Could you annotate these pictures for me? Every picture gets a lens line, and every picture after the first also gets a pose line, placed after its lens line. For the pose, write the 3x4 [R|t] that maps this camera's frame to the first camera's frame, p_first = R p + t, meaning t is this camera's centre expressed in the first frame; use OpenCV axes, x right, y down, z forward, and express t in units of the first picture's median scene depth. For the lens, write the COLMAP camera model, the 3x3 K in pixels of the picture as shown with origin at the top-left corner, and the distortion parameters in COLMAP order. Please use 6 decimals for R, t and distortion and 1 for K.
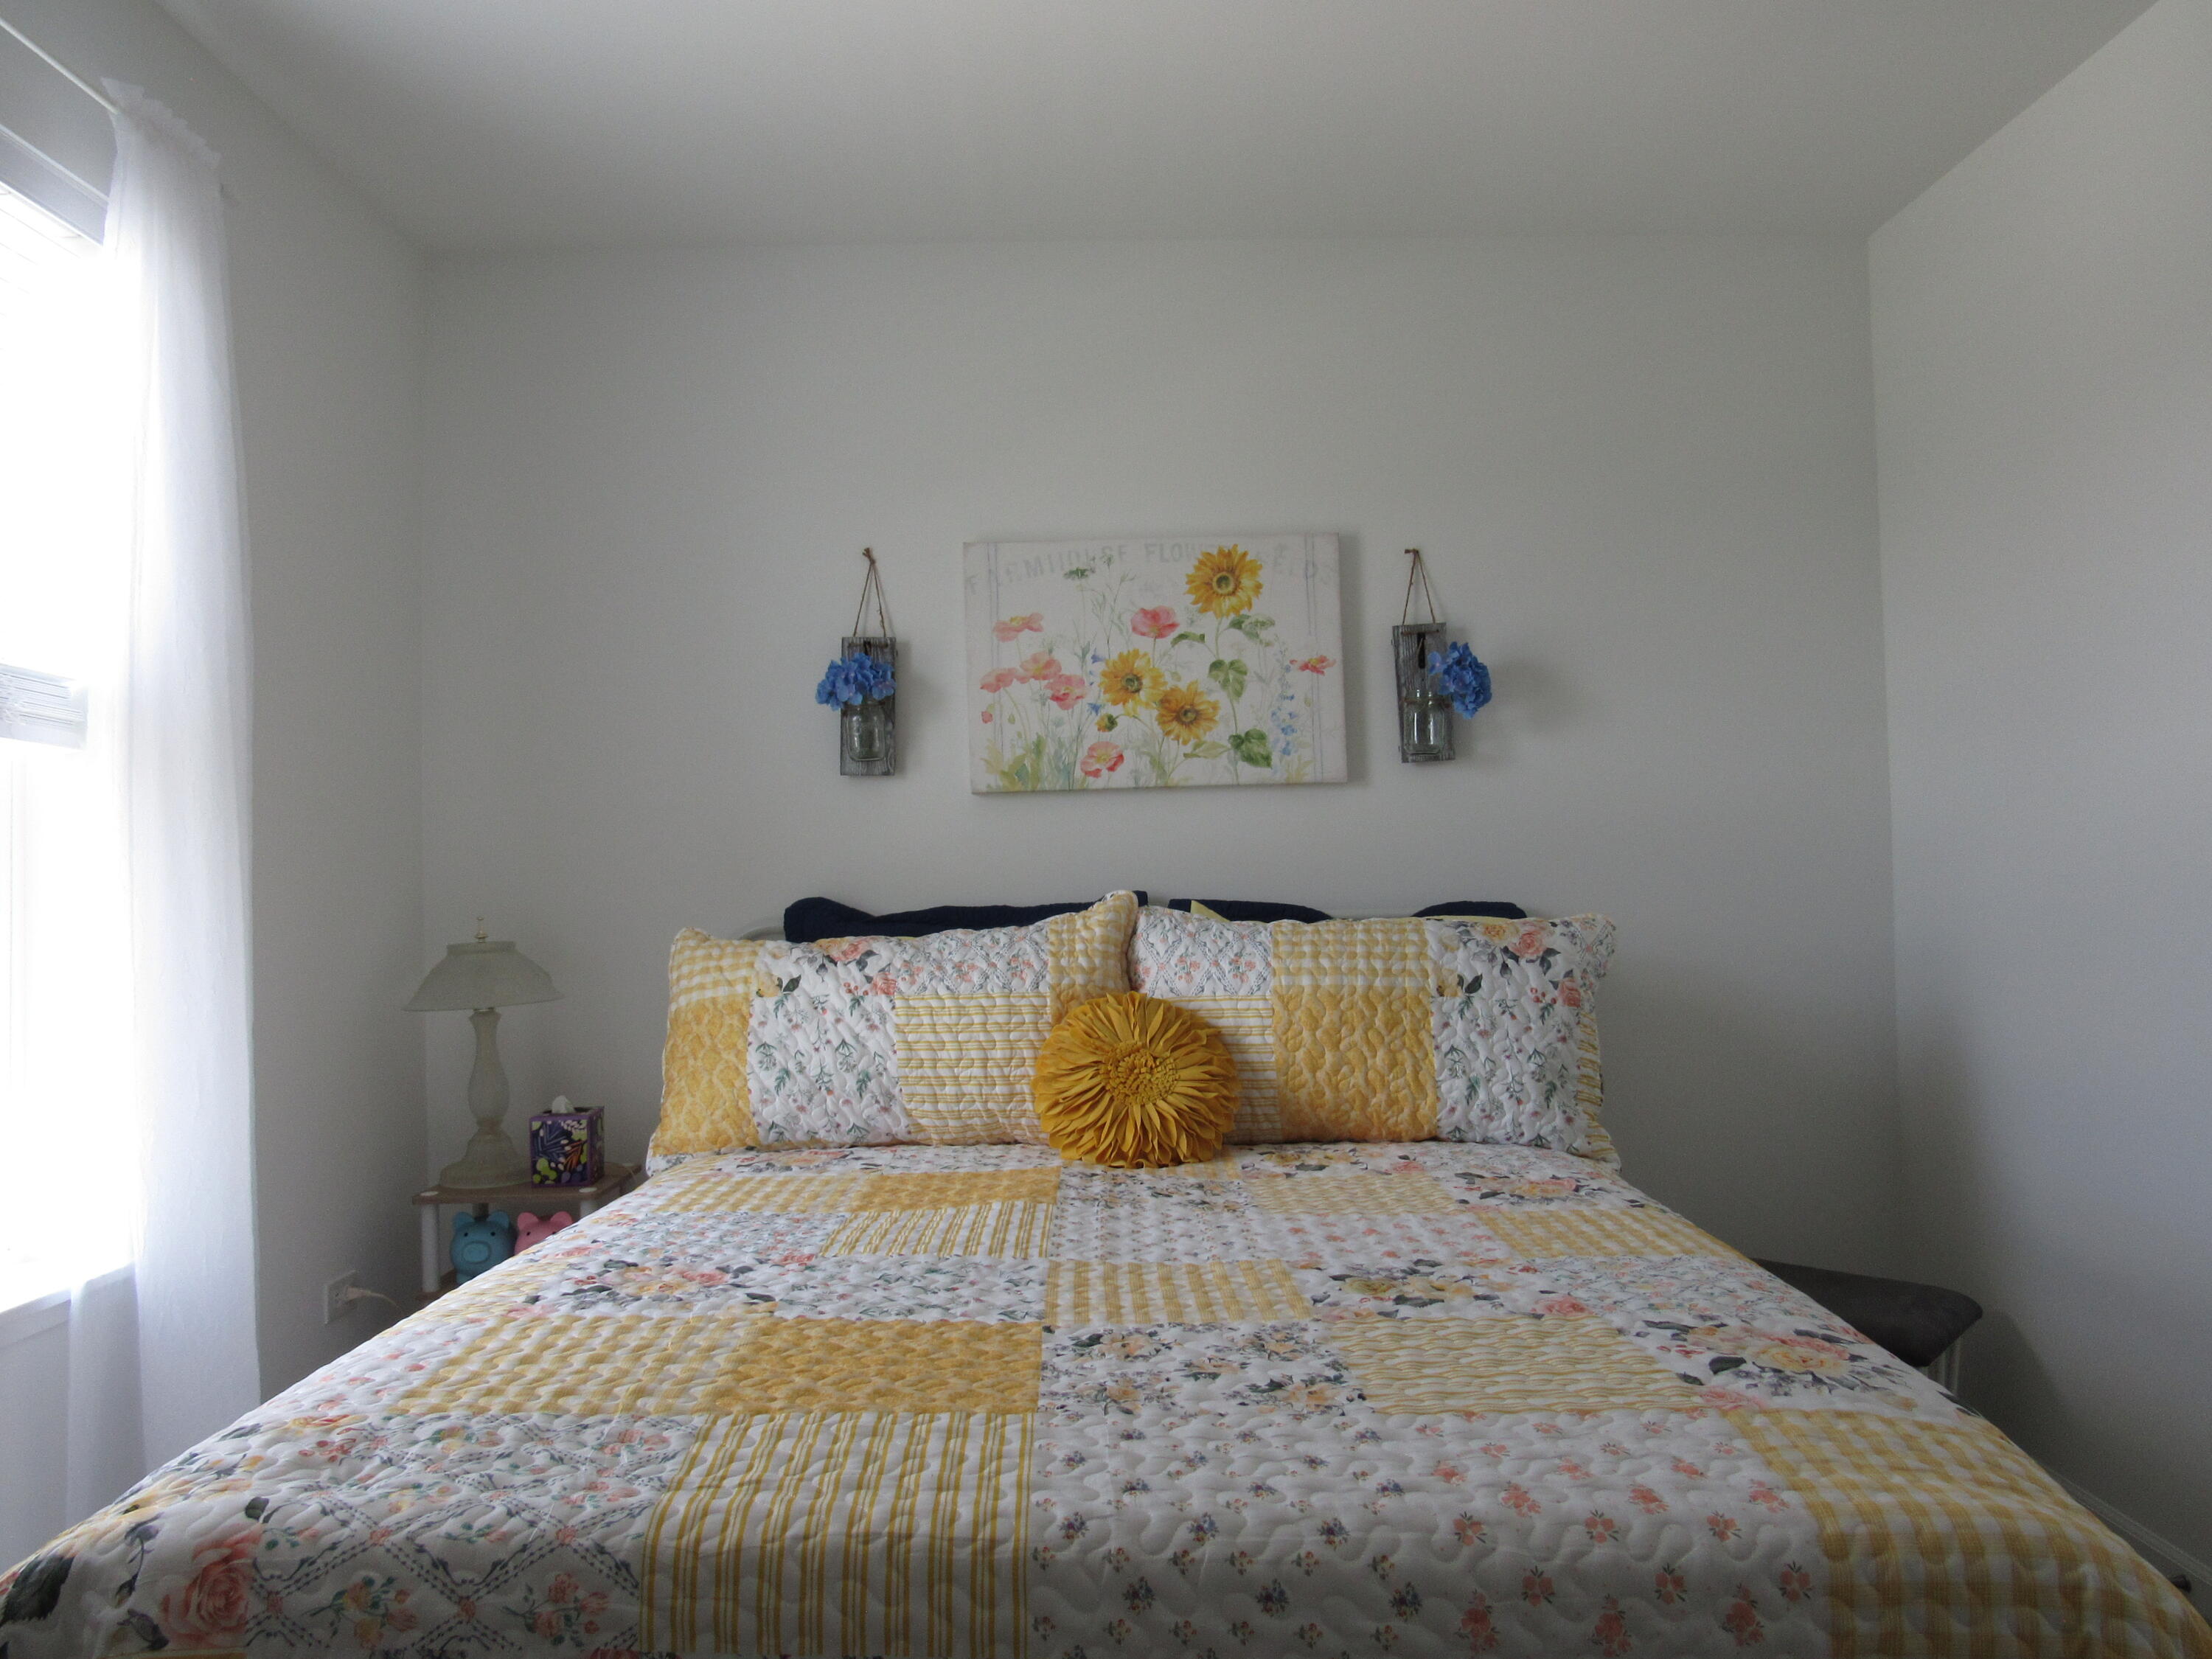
lens RADIAL K [[1586.0, 0, 1106.0], [0, 1586.0, 829.5], [0, 0, 1]] dist [-0.025709, 0.010802]
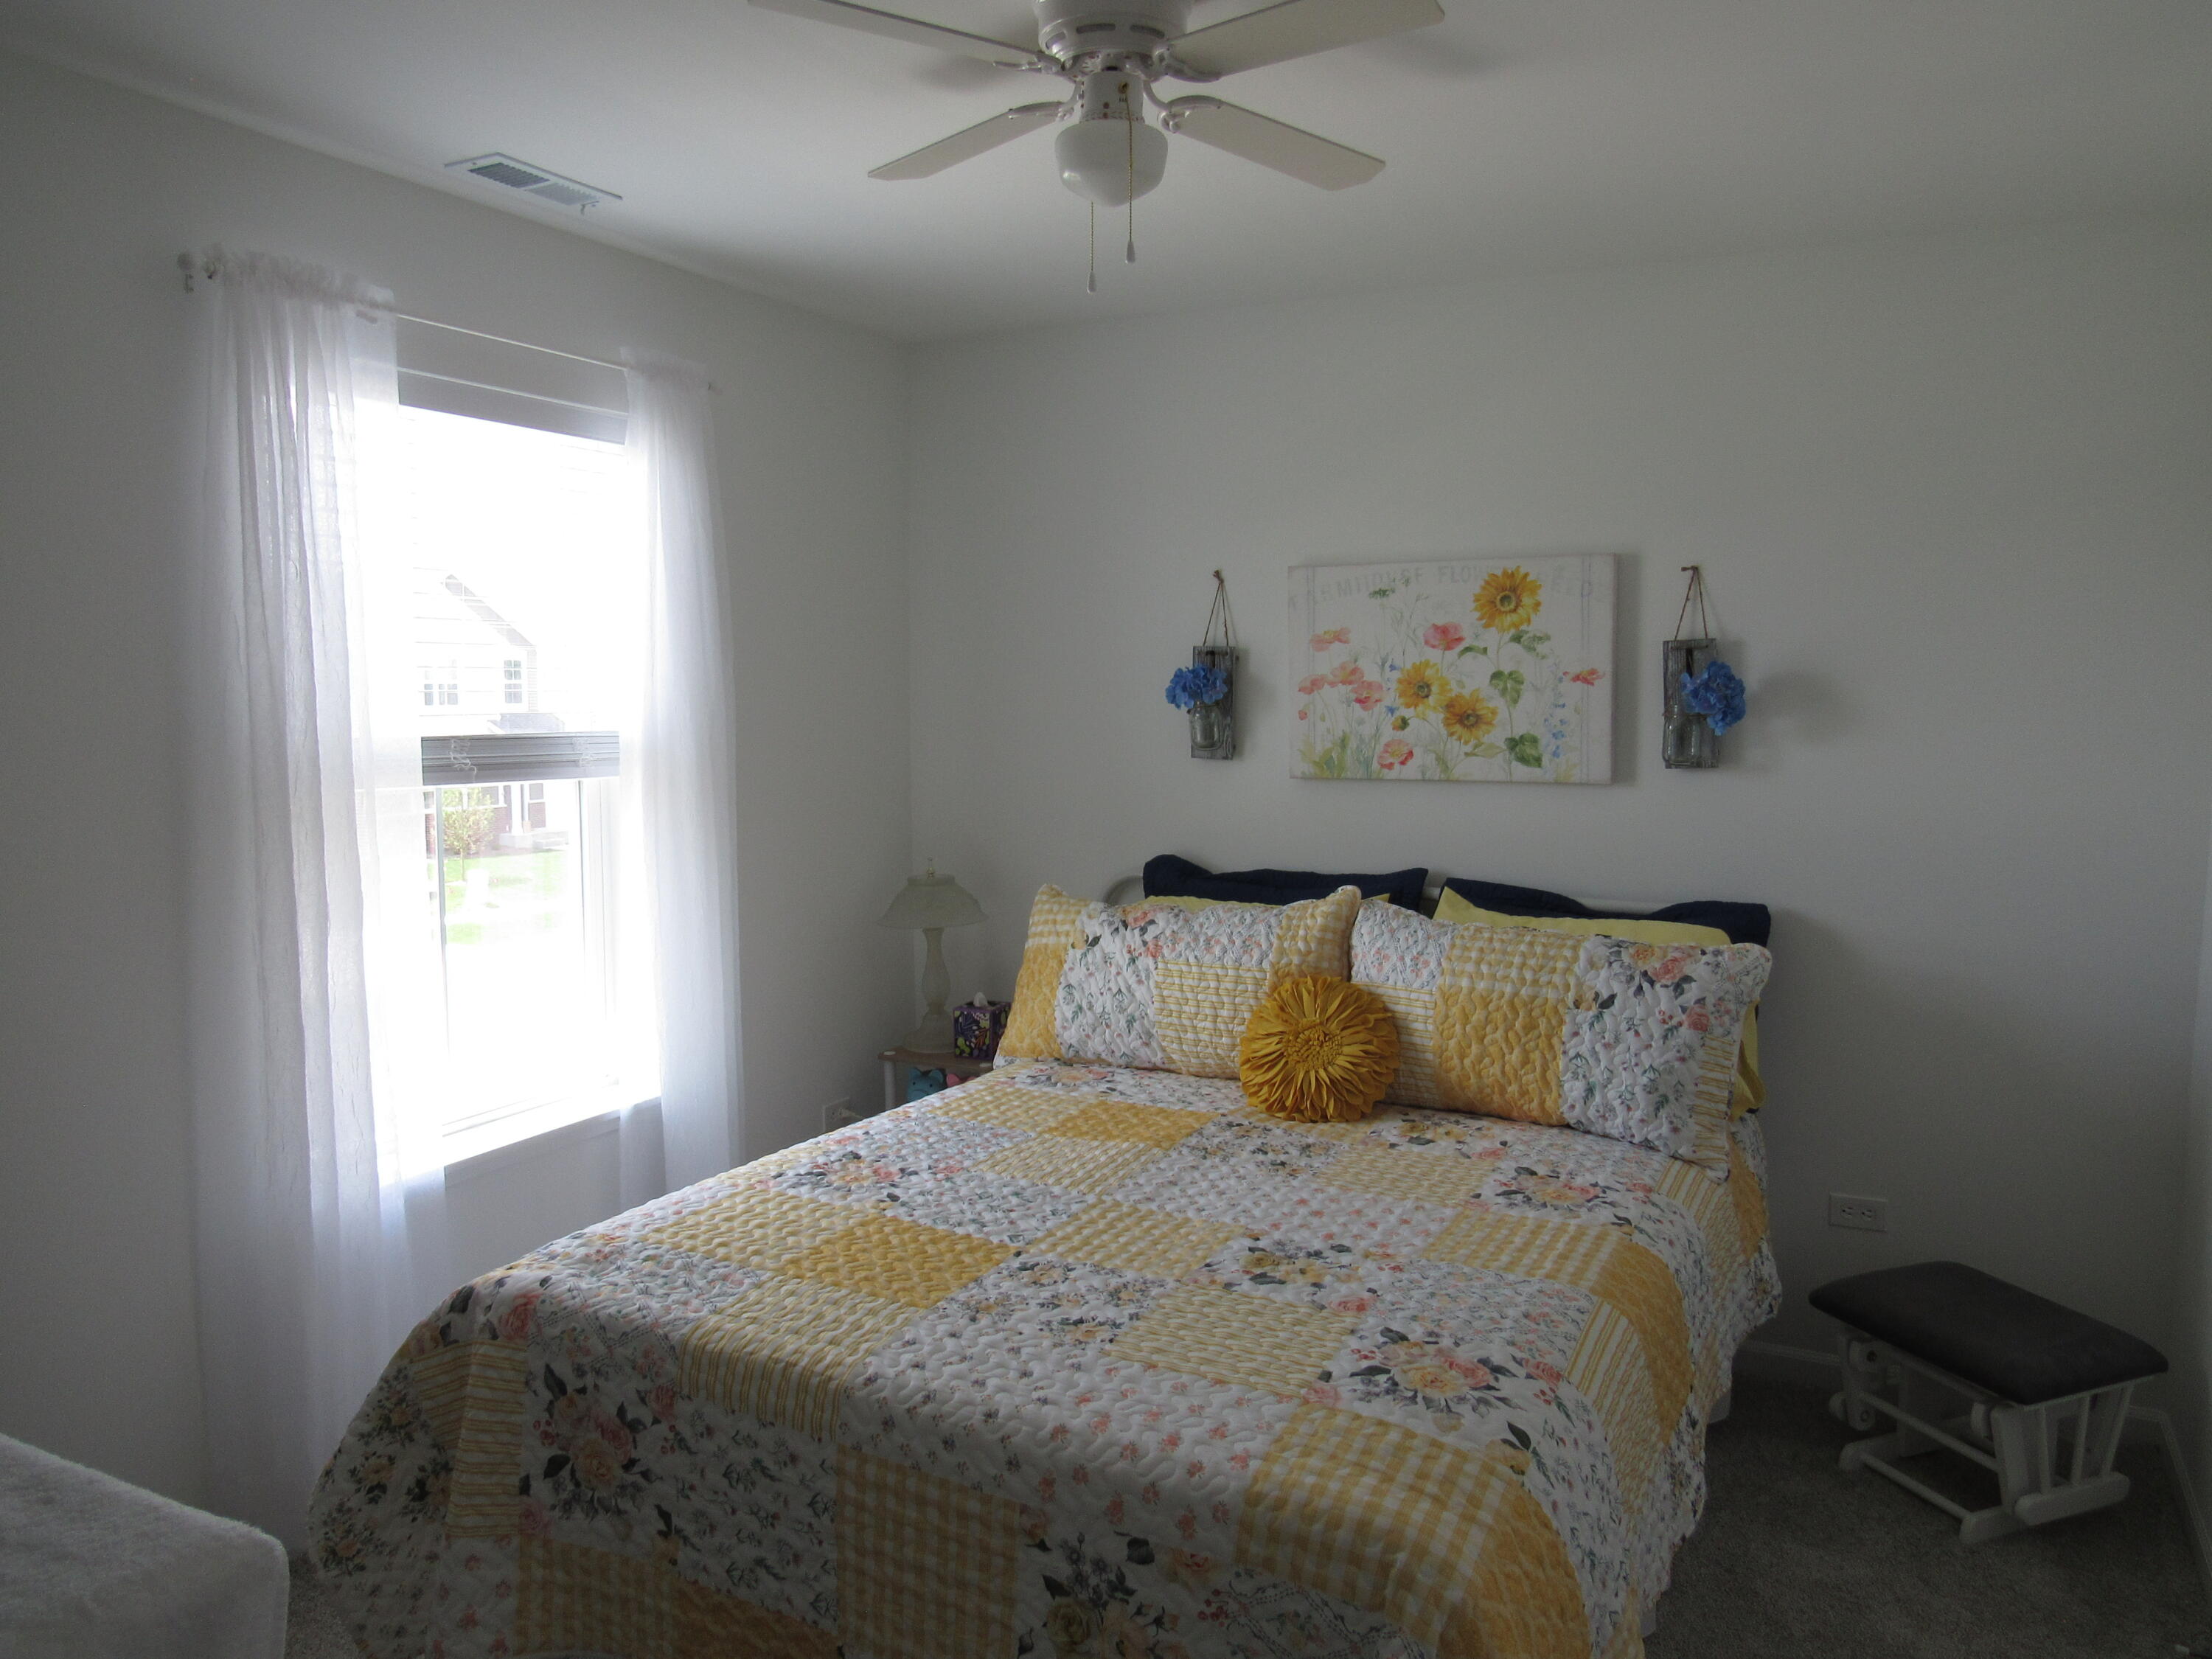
lens RADIAL K [[1586.0, 0, 1106.0], [0, 1586.0, 829.5], [0, 0, 1]] dist [-0.025709, 0.010802]
pose [[0.889309, 0.063661, -0.452855, 0.417395], [-0.003482, 0.991177, 0.132498, -0.175827], [0.457294, -0.116255, 0.881684, -0.164123]]
